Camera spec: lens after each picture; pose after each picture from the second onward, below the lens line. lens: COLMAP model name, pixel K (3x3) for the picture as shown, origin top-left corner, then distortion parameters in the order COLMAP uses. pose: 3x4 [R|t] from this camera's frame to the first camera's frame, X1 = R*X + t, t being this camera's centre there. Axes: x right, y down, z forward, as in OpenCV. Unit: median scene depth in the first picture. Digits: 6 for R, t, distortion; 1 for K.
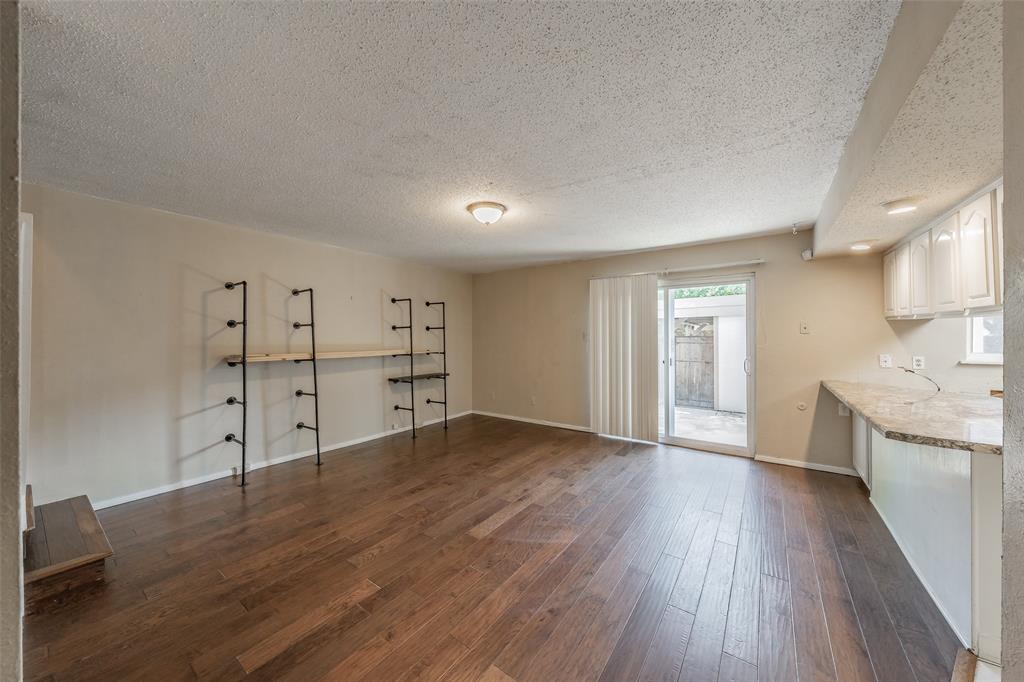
lens RADIAL K [[350.4, 0, 535.4], [0, 350.4, 334.8], [0, 0, 1]] dist [0.000769, 0.000043]
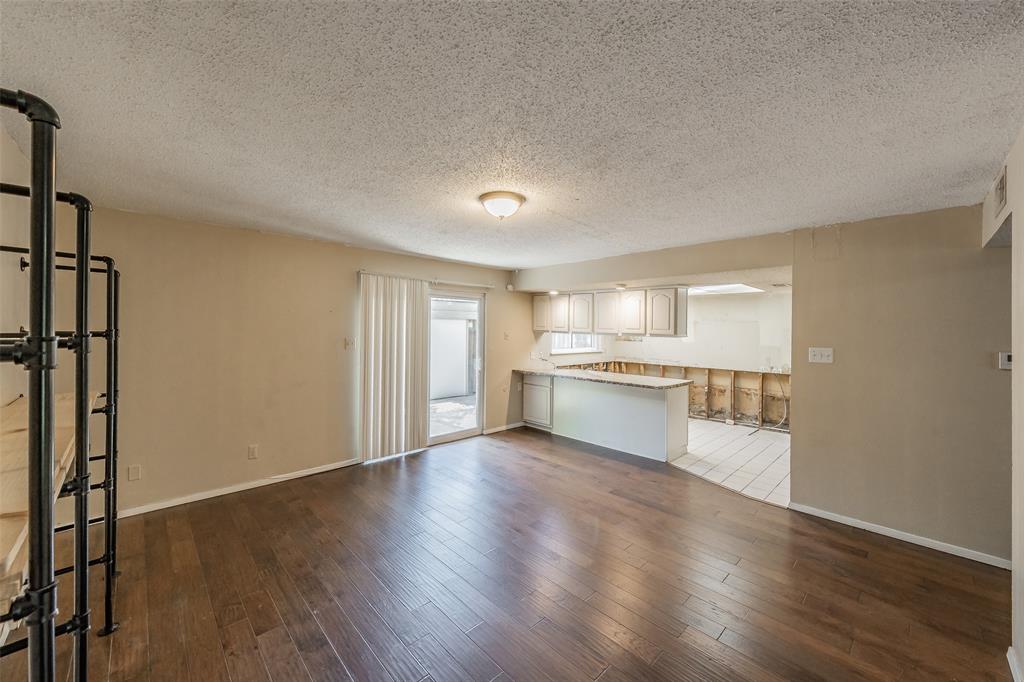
lens RADIAL K [[373.7, 0, 507.7], [0, 373.7, 331.4], [0, 0, 1]] dist [0.000012, -0.000003]
pose [[0.242584, 0.001789, 0.970129, -0.729735], [-0.016605, 0.999859, 0.002308, -0.040486], [-0.969988, -0.016669, 0.242580, 0.573439]]
